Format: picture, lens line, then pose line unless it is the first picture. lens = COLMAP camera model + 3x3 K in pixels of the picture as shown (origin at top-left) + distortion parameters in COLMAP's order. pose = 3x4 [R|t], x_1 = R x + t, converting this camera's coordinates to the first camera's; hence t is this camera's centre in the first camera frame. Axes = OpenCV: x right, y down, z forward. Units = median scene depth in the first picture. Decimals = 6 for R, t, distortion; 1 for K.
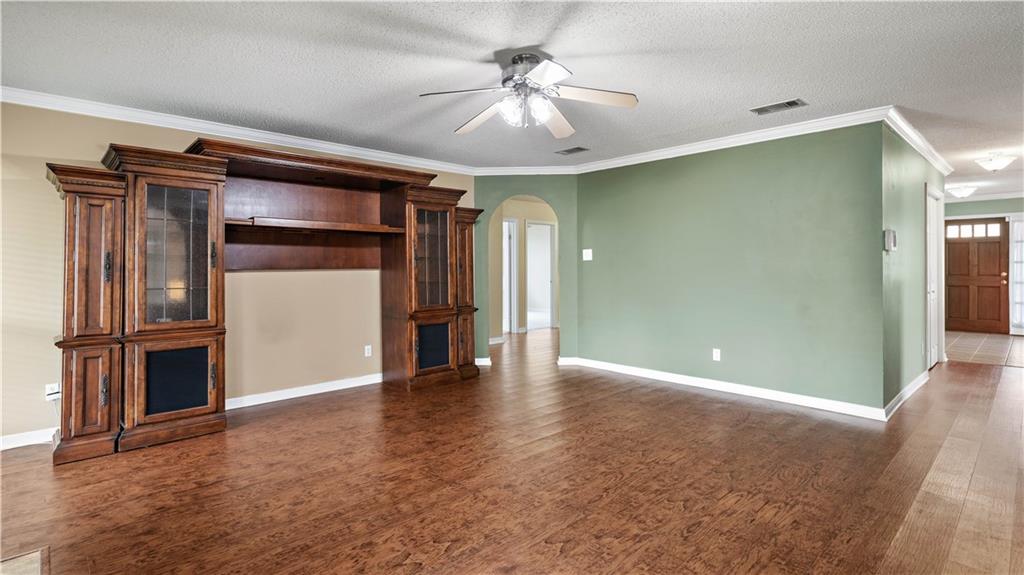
lens RADIAL K [[501.5, 0, 504.8], [0, 501.5, 266.9], [0, 0, 1]] dist [0.001864, 0.002090]
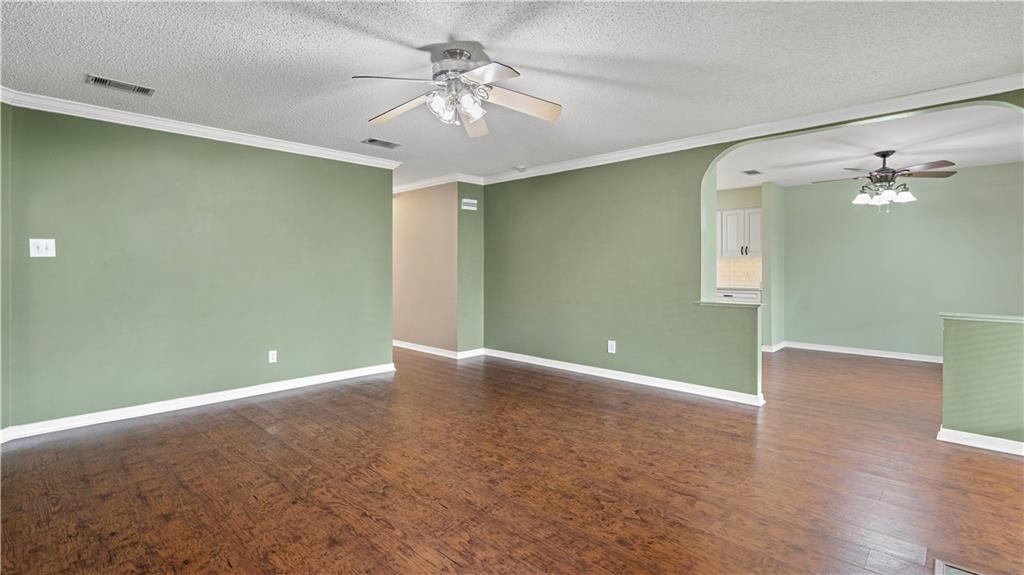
lens RADIAL K [[473.3, 0, 523.1], [0, 473.3, 270.4], [0, 0, 1]] dist [-0.001266, -0.000133]
pose [[-0.072583, -0.005665, 0.997346, -0.923290], [0.000992, 0.999983, 0.005752, 0.001215], [-0.997362, 0.001407, -0.072576, 0.972240]]
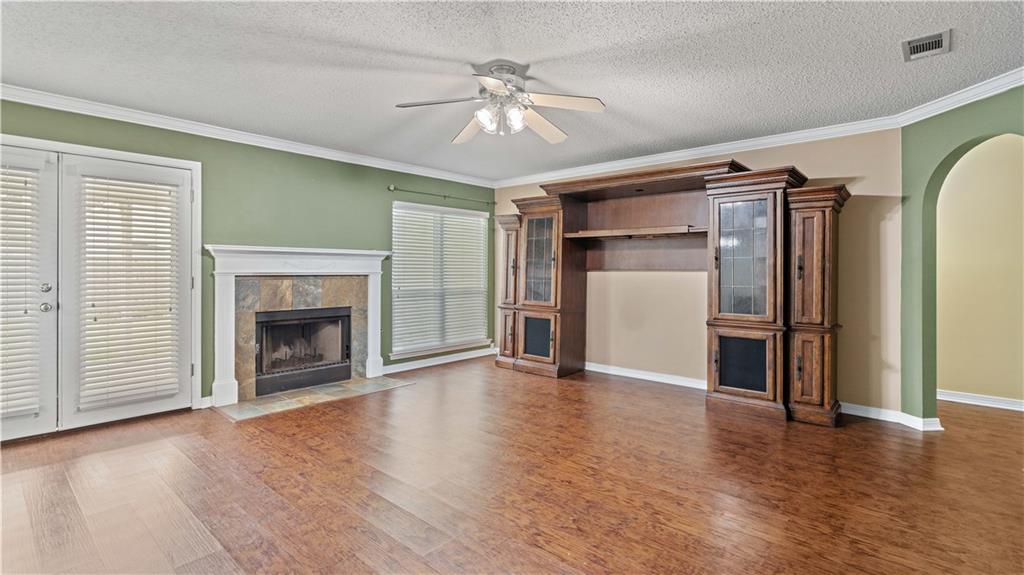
lens RADIAL K [[473.3, 0, 511.6], [0, 473.3, 270.1], [0, 0, 1]] dist [-0.001266, -0.000133]
pose [[0.086057, 0.008669, -0.996252, 1.065683], [-0.003061, 0.999960, 0.008437, -0.005272], [0.996285, 0.002324, 0.086080, 0.969113]]
